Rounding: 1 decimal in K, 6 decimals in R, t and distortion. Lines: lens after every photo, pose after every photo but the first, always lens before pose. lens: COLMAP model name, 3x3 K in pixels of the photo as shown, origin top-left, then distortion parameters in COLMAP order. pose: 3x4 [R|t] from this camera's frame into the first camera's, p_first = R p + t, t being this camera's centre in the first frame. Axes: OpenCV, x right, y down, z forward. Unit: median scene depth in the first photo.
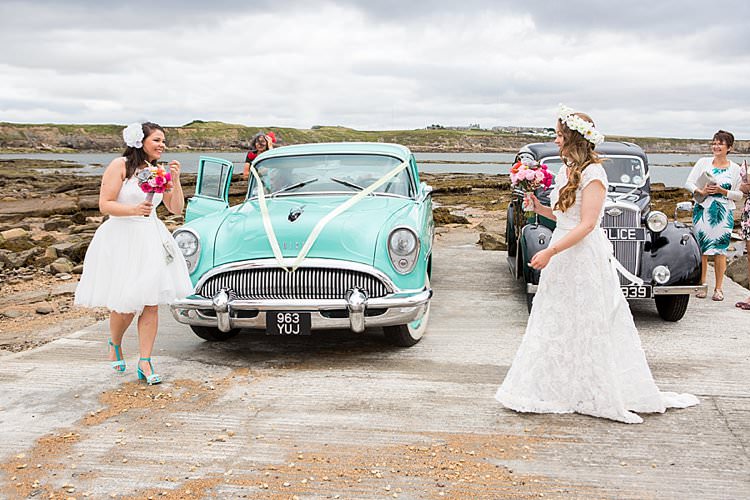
lens RADIAL K [[721.5, 0, 370.3], [0, 721.5, 253.7], [0, 0, 1]] dist [0.013548, 0.000000]
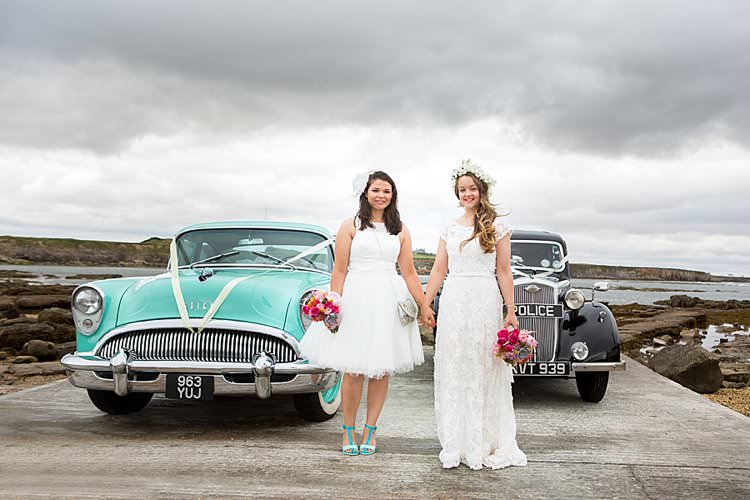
lens RADIAL K [[690.0, 0, 368.5], [0, 690.0, 254.2], [0, 0, 1]] dist [0.006250, 0.000000]
pose [[0.998006, 0.036399, 0.051568, 0.064392], [-0.025753, 0.980699, -0.193819, 0.092072], [-0.057628, 0.192105, 0.979681, 0.072707]]
